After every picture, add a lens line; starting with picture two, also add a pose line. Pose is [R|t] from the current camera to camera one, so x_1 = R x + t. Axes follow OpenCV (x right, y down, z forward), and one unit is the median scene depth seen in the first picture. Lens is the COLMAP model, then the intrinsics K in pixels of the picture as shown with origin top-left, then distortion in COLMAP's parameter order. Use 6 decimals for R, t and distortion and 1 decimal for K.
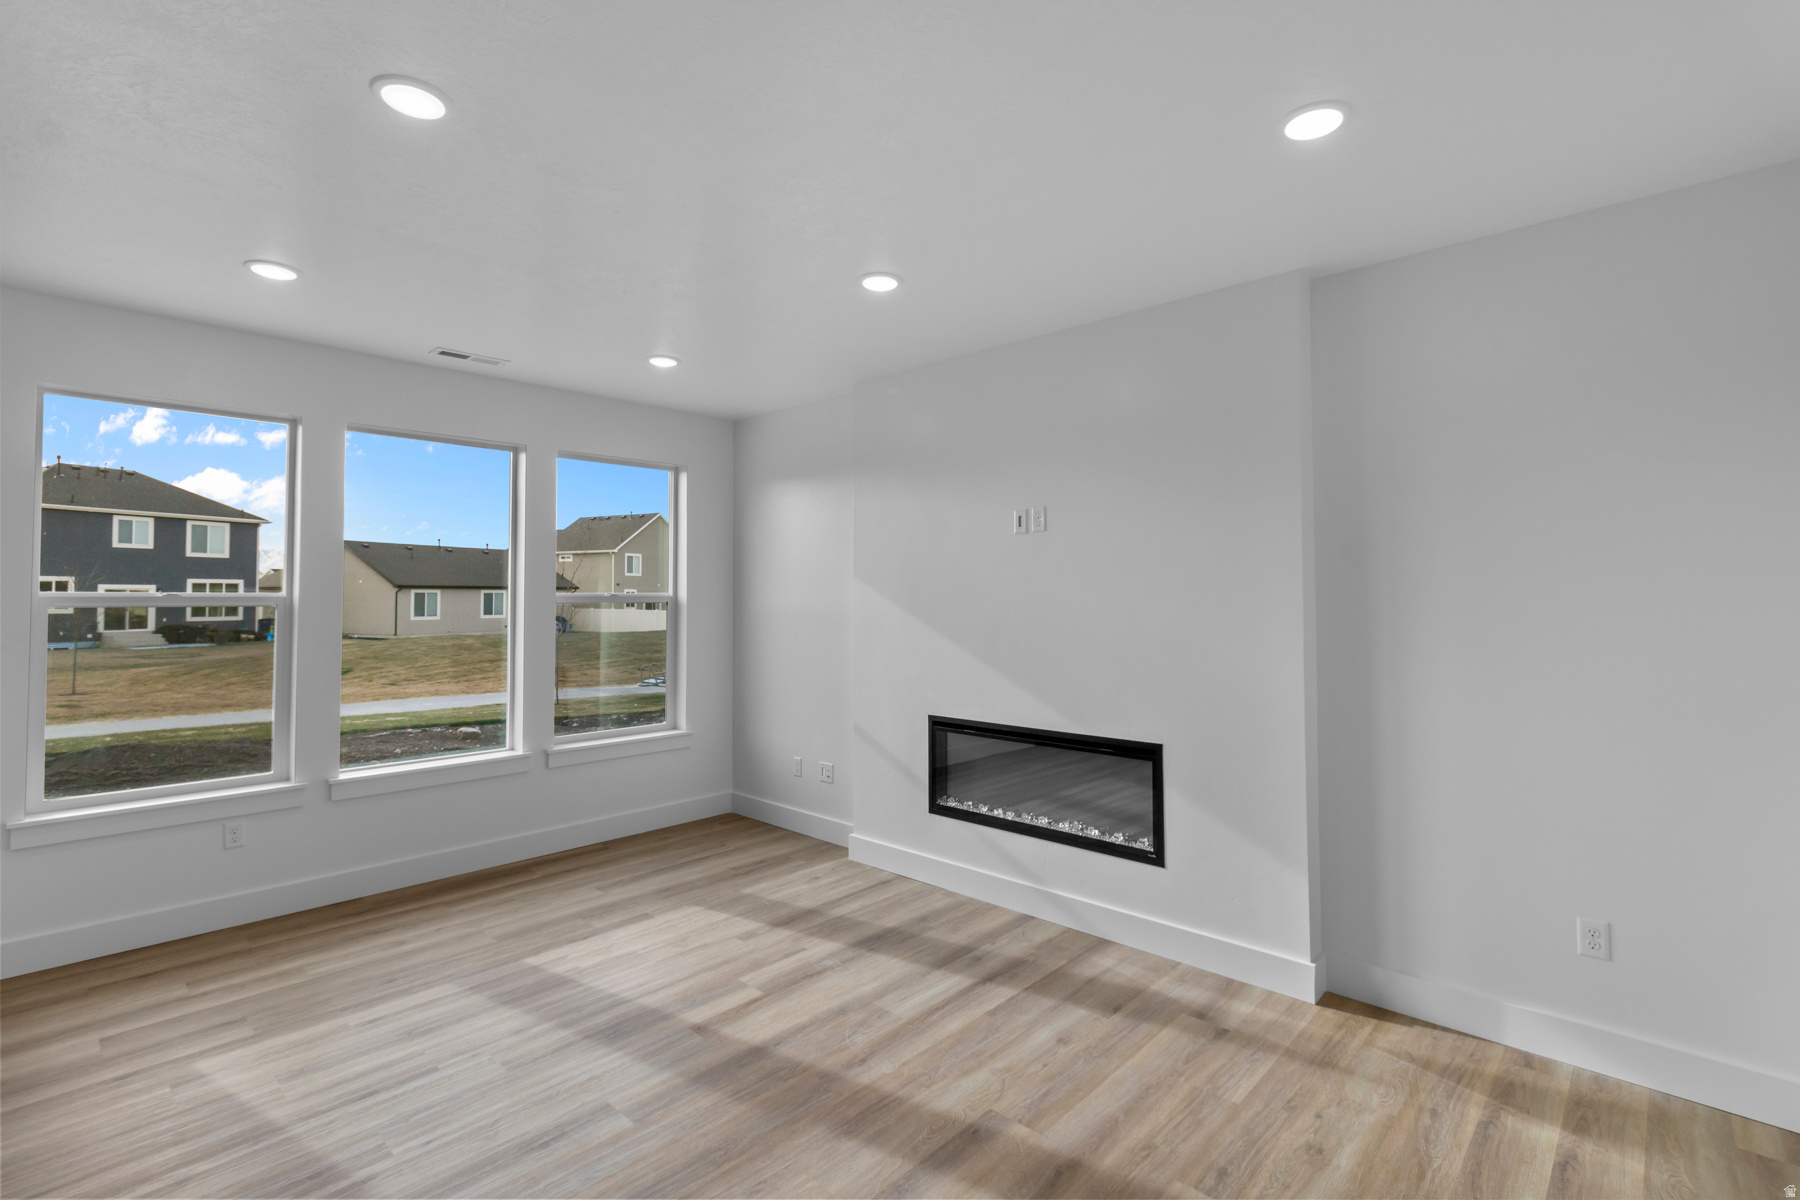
lens RADIAL K [[827.9, 0, 910.1], [0, 827.9, 572.2], [0, 0, 1]] dist [0.001315, -0.000306]
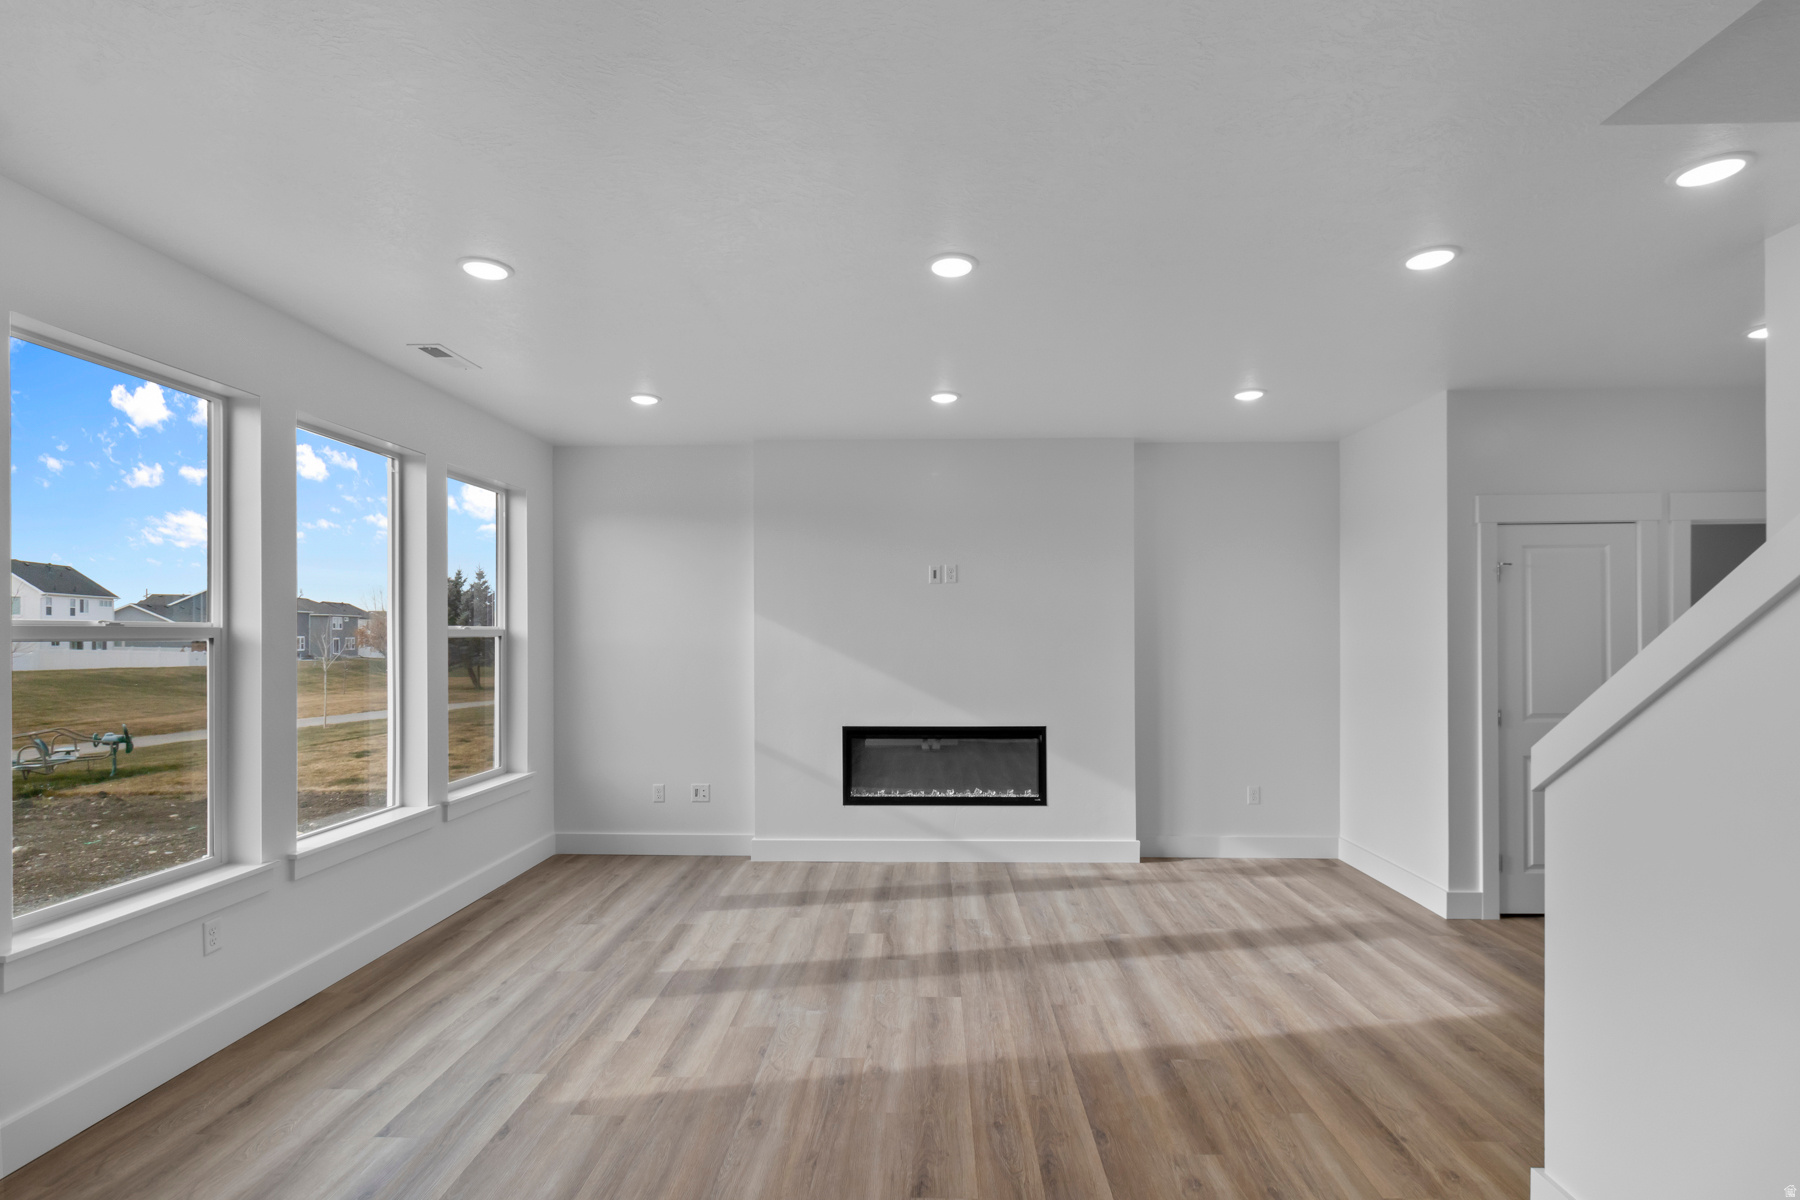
lens RADIAL K [[861.2, 0, 912.9], [0, 861.2, 629.8], [0, 0, 1]] dist [0.000477, 0.000188]
pose [[0.749010, 0.002889, 0.662553, -0.834240], [-0.020181, 0.999626, 0.018456, 0.003538], [-0.662252, -0.027195, 0.748788, -0.026183]]
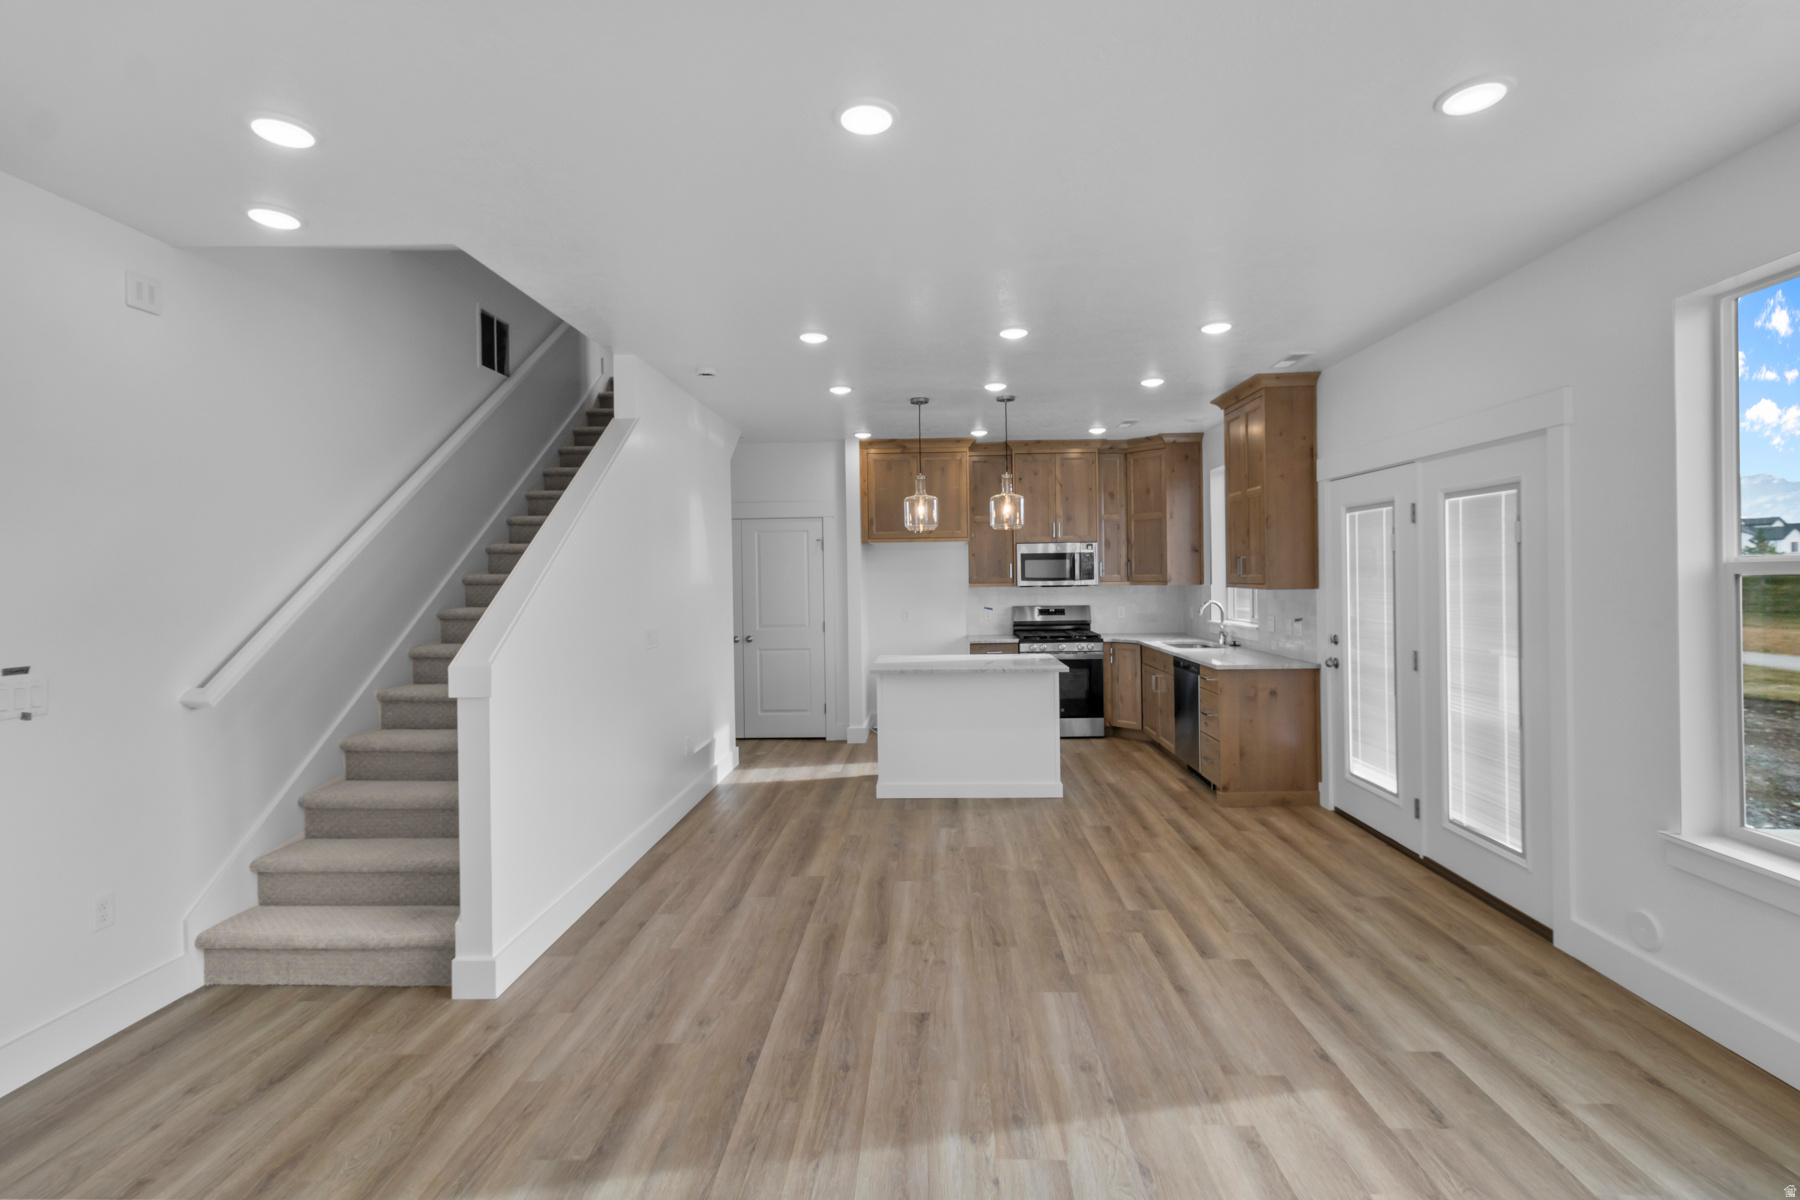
lens RADIAL K [[827.9, 0, 910.1], [0, 827.9, 572.2], [0, 0, 1]] dist [0.001315, -0.000306]
pose [[-0.753906, 0.009532, -0.656914, 0.042087], [0.035252, 0.999041, -0.025960, 0.027367], [0.656036, -0.042729, -0.753519, 0.957865]]
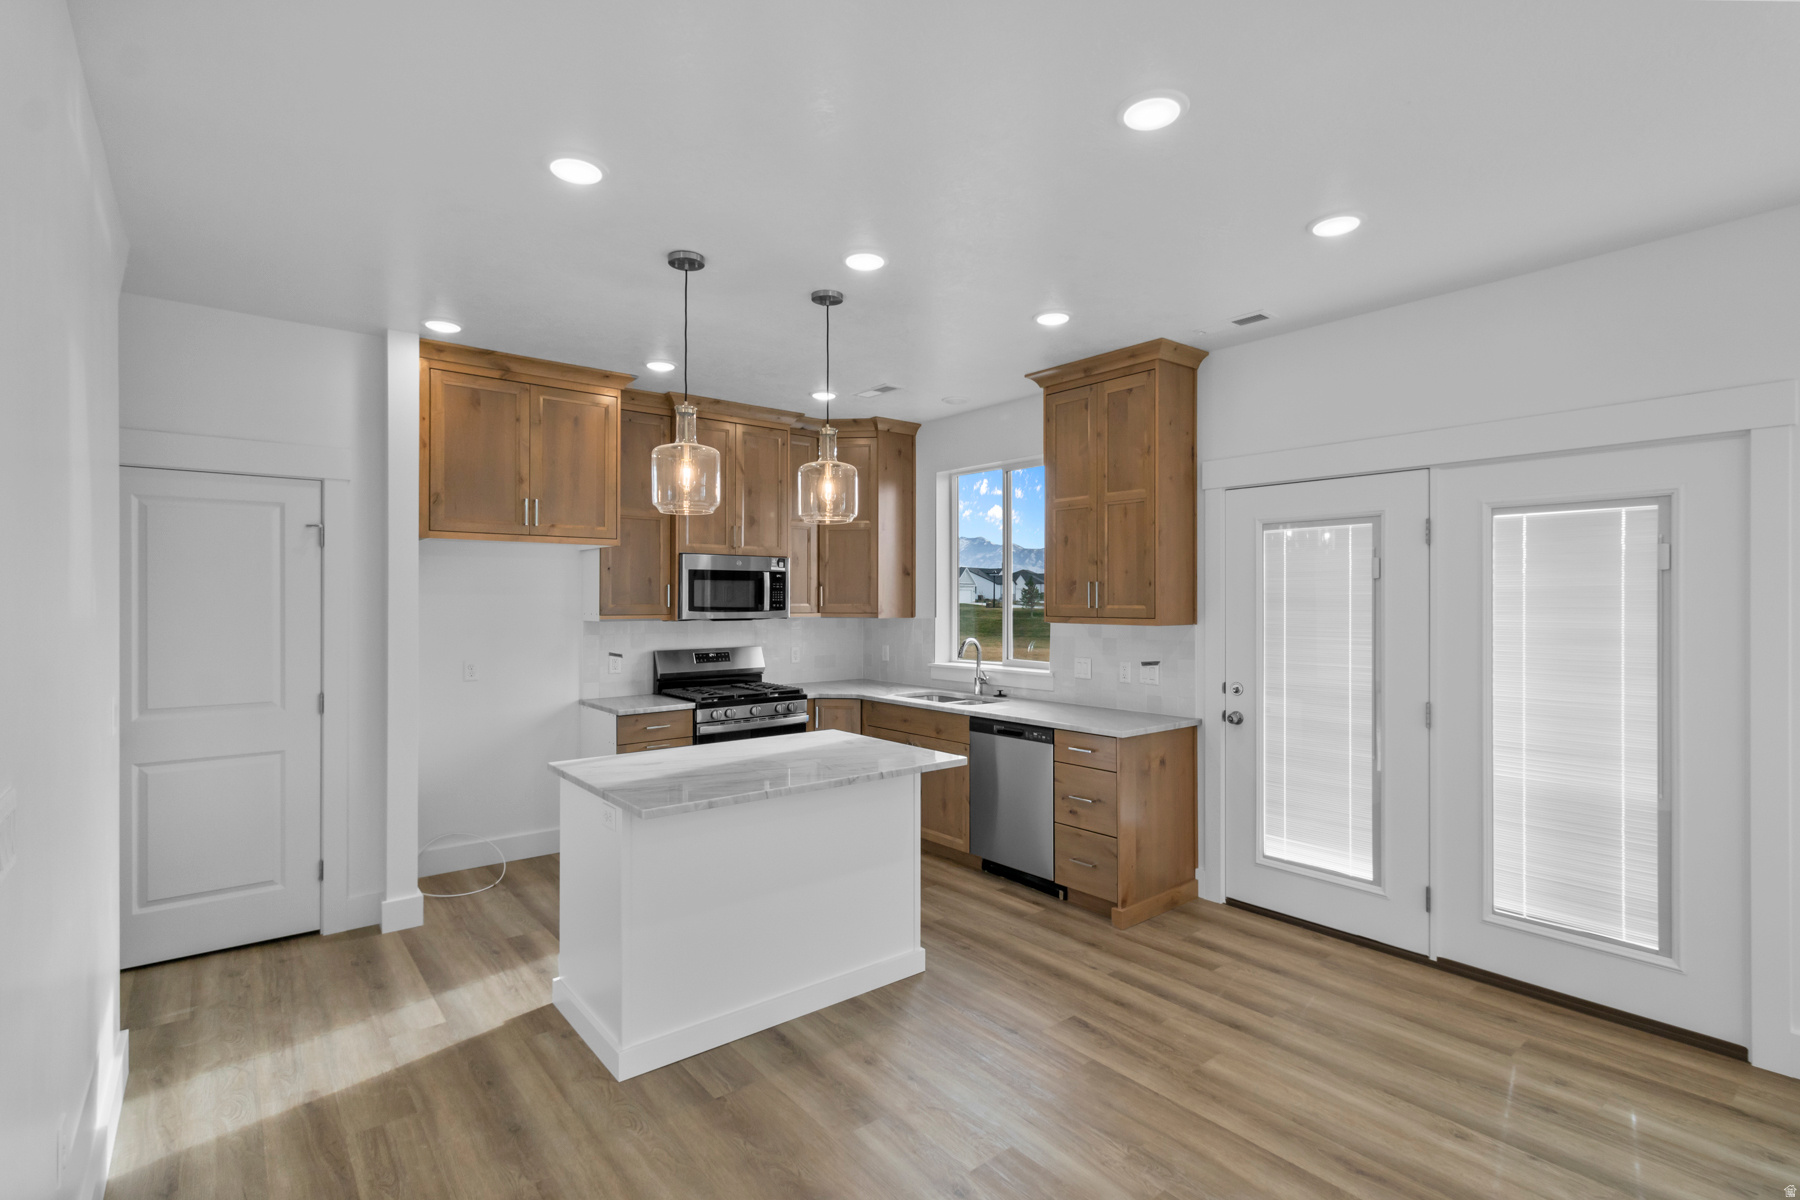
lens RADIAL K [[840.9, 0, 910.6], [0, 840.9, 592.8], [0, 0, 1]] dist [-0.001039, -0.000002]
pose [[-0.133856, -0.007757, -0.990970, -0.216016], [0.031186, 0.999441, -0.012036, 0.003365], [0.990510, -0.032515, -0.133540, 0.152043]]
